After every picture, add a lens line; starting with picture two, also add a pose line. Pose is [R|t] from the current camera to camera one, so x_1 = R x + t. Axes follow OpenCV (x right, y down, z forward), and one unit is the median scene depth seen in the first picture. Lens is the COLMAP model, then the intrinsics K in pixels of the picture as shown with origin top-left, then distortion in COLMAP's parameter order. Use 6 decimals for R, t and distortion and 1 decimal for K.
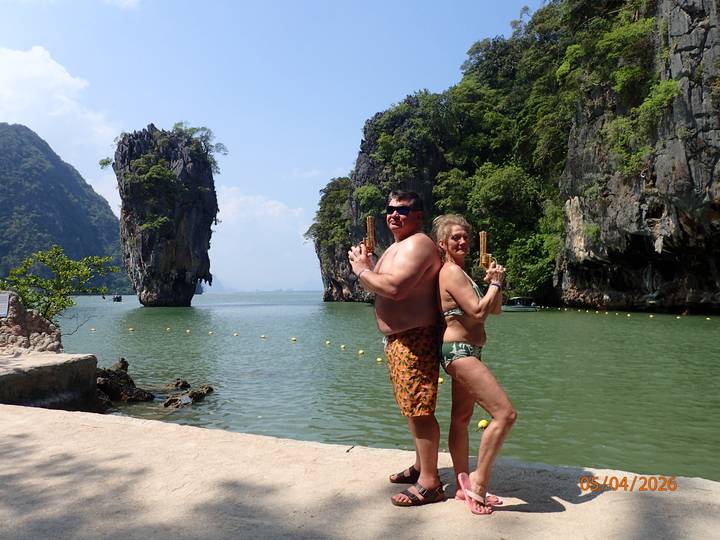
lens RADIAL K [[526.9, 0, 361.7], [0, 526.9, 269.9], [0, 0, 1]] dist [0.009706, 0.002155]
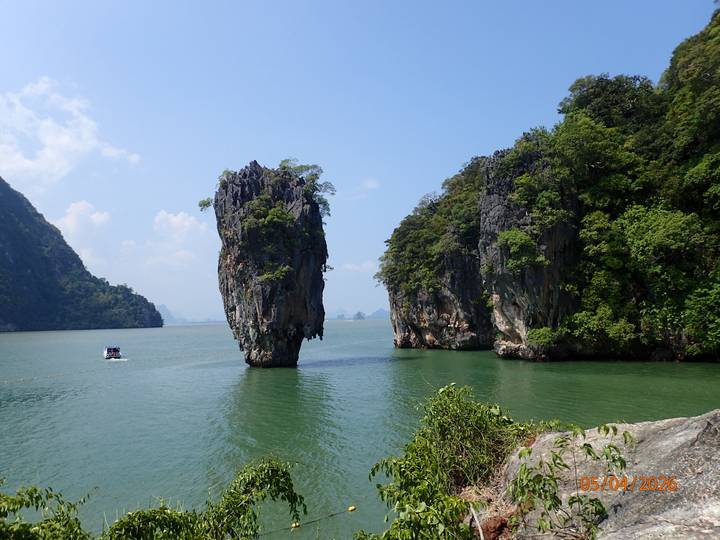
lens RADIAL K [[526.9, 0, 358.8], [0, 526.9, 269.8], [0, 0, 1]] dist [0.009706, 0.002155]
pose [[0.996256, -0.009213, 0.085964, -0.300300], [0.013619, 0.998616, -0.050803, -0.042879], [-0.085377, 0.051784, 0.995002, 0.100338]]
